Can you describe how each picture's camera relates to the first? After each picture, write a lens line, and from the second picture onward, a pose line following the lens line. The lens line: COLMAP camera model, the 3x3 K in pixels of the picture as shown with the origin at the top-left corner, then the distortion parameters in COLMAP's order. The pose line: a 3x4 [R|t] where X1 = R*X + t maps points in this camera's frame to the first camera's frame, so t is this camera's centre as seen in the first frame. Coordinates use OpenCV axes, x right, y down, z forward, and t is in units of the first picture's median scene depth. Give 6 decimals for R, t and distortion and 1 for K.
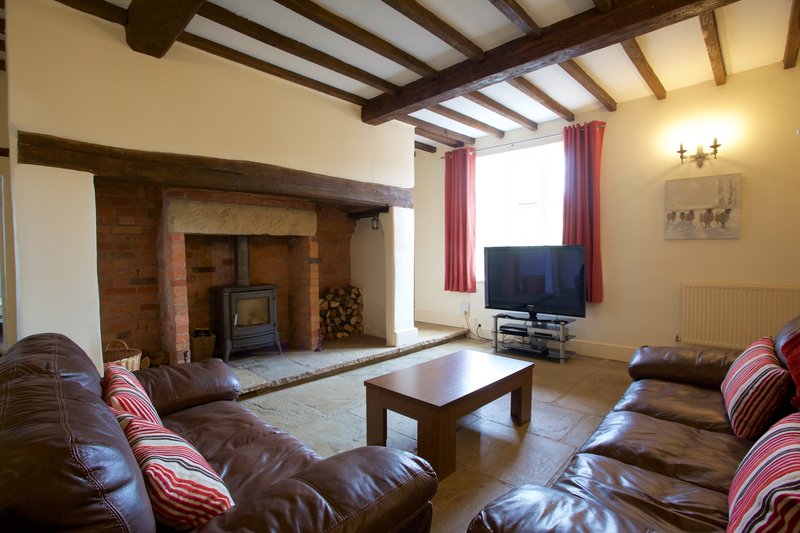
lens RADIAL K [[378.3, 0, 400.2], [0, 378.3, 267.0], [0, 0, 1]] dist [-0.004091, -0.000354]
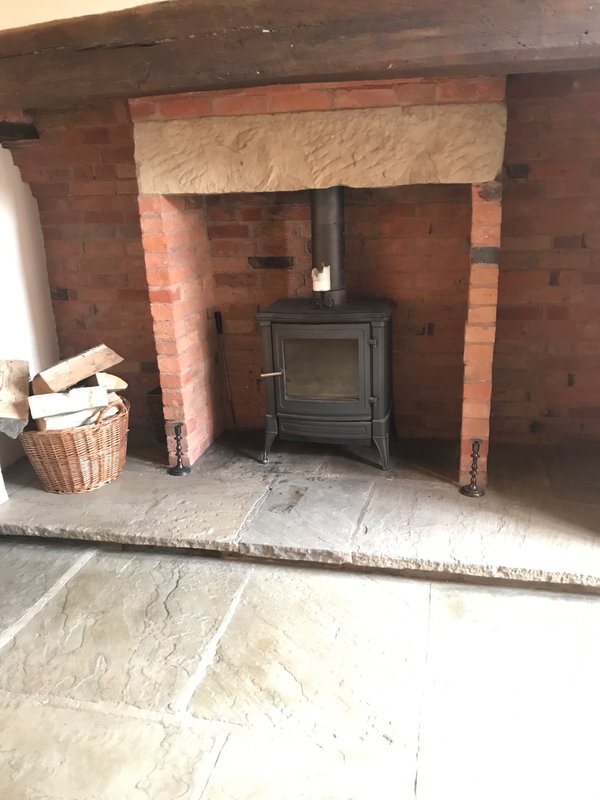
lens RADIAL K [[655.3, 0, 300.5], [0, 655.3, 397.8], [0, 0, 1]] dist [0.000448, -0.002637]
pose [[0.525575, 0.256677, -0.811103, 0.240861], [-0.007317, 0.954729, 0.297386, -0.079502], [0.850716, -0.150364, 0.503660, 0.587293]]
